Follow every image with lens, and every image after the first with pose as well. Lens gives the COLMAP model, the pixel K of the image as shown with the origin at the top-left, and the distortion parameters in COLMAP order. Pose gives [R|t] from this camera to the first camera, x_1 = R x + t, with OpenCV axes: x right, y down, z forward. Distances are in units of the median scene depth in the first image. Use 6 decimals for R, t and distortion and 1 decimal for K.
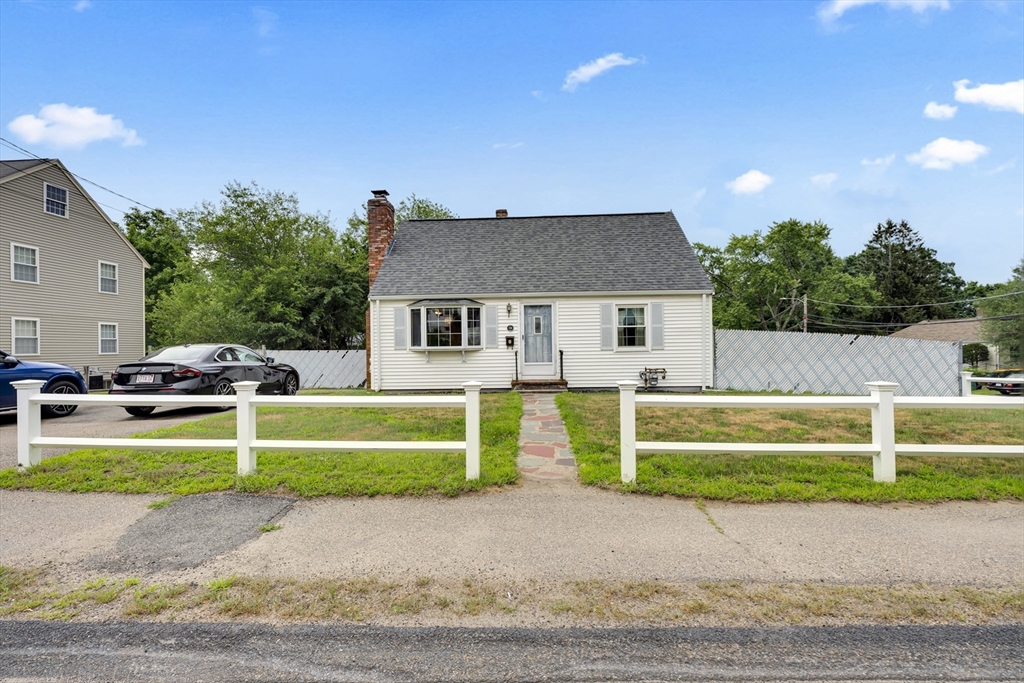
lens RADIAL K [[487.6, 0, 508.2], [0, 487.6, 340.1], [0, 0, 1]] dist [-0.001030, 0.000002]
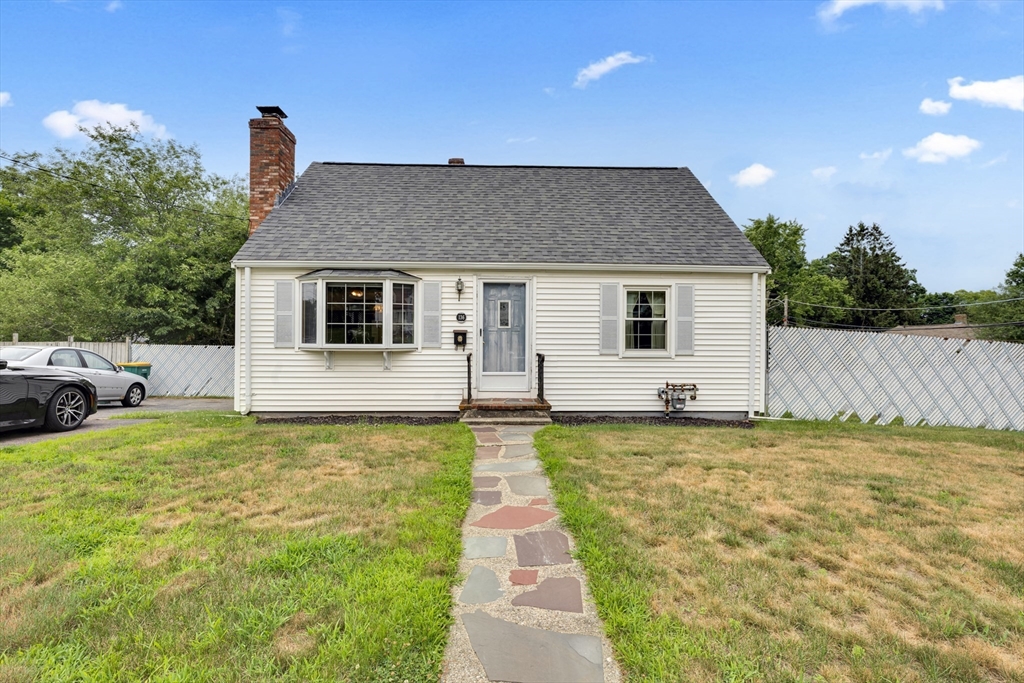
lens RADIAL K [[487.6, 0, 512.1], [0, 487.6, 337.7], [0, 0, 1]] dist [-0.001030, 0.000002]
pose [[0.996119, 0.020430, 0.085609, 0.016388], [-0.020347, 0.999791, -0.001843, 0.001770], [-0.085629, 0.000094, 0.996327, 0.353259]]
